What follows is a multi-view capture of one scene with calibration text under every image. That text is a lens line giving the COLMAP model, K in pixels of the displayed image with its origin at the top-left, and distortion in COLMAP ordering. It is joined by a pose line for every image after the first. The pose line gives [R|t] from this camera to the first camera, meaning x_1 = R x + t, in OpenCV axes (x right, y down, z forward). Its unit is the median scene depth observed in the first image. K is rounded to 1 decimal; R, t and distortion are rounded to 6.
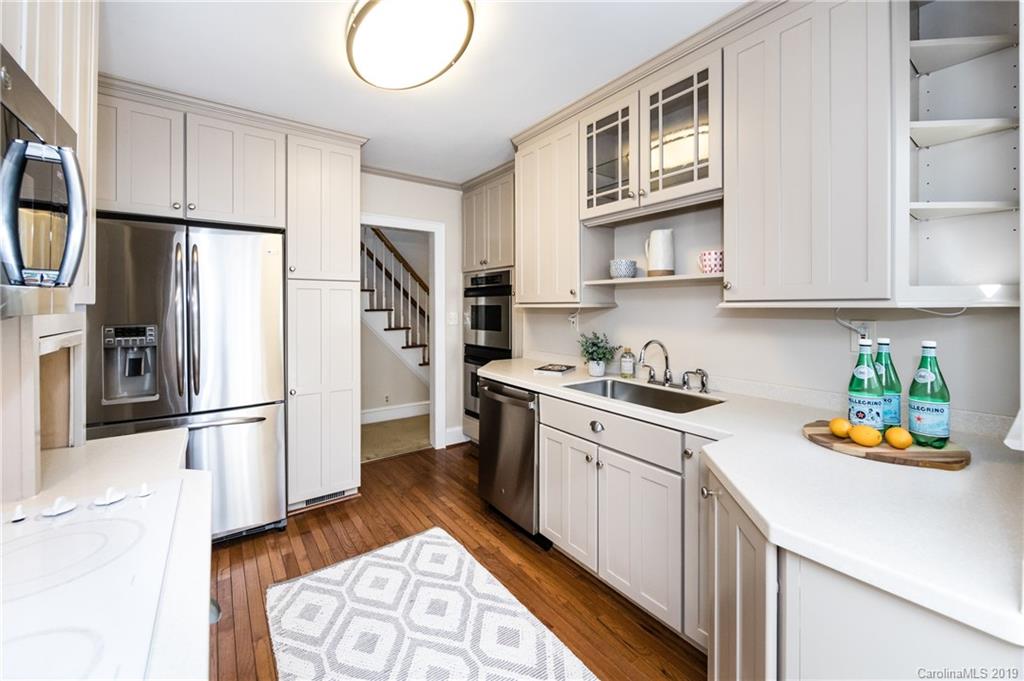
lens RADIAL K [[405.4, 0, 505.5], [0, 405.4, 305.7], [0, 0, 1]] dist [-0.001657, 0.000167]
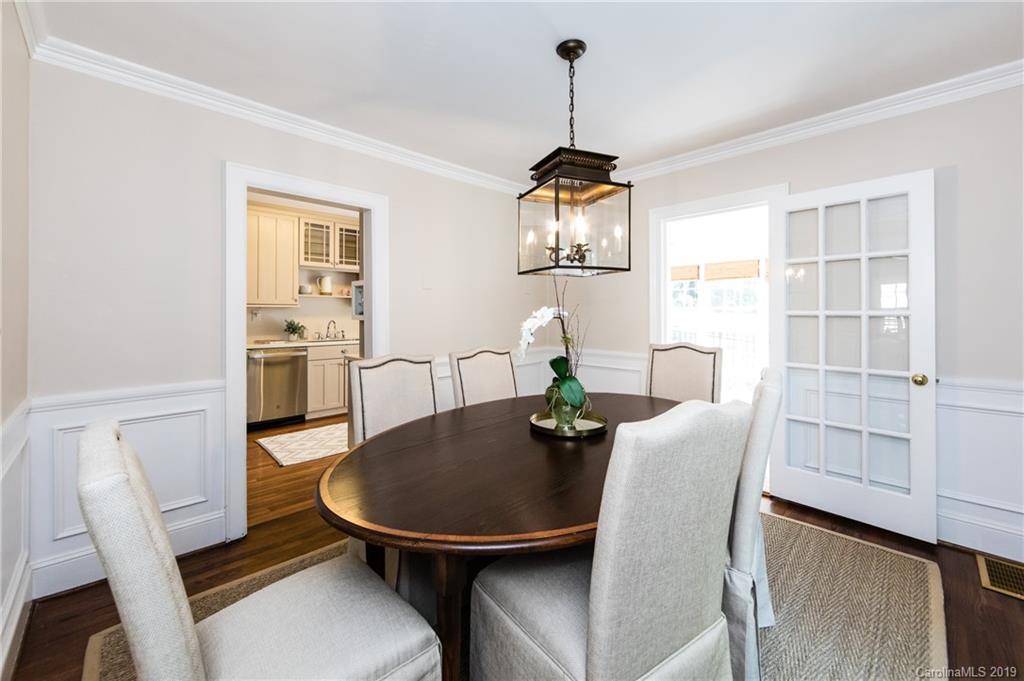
lens RADIAL K [[405.4, 0, 506.1], [0, 405.4, 310.9], [0, 0, 1]] dist [-0.001657, 0.000167]
pose [[-0.145177, 0.013029, 0.989320, -2.320445], [0.002892, 0.999915, -0.012744, 0.060156], [-0.989401, 0.001011, -0.145202, 0.298884]]
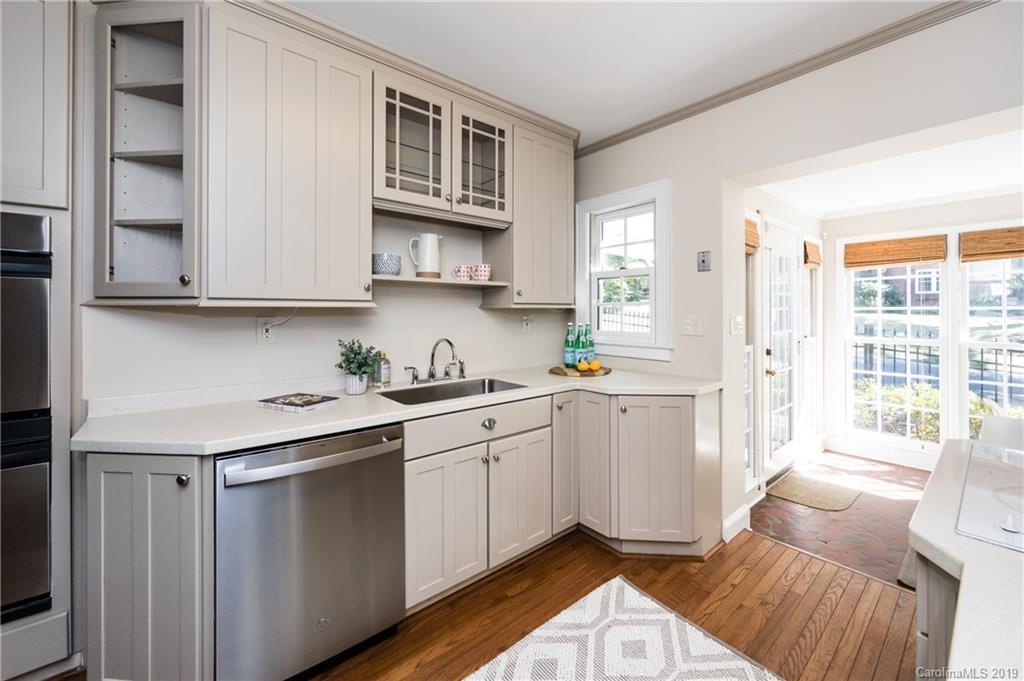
lens RADIAL K [[405.4, 0, 507.6], [0, 405.4, 310.7], [0, 0, 1]] dist [-0.001657, 0.000167]
pose [[-0.073421, 0.004422, 0.997291, -0.717529], [0.004798, 0.999980, -0.004081, 0.017715], [-0.997289, 0.004485, -0.073441, 0.924612]]
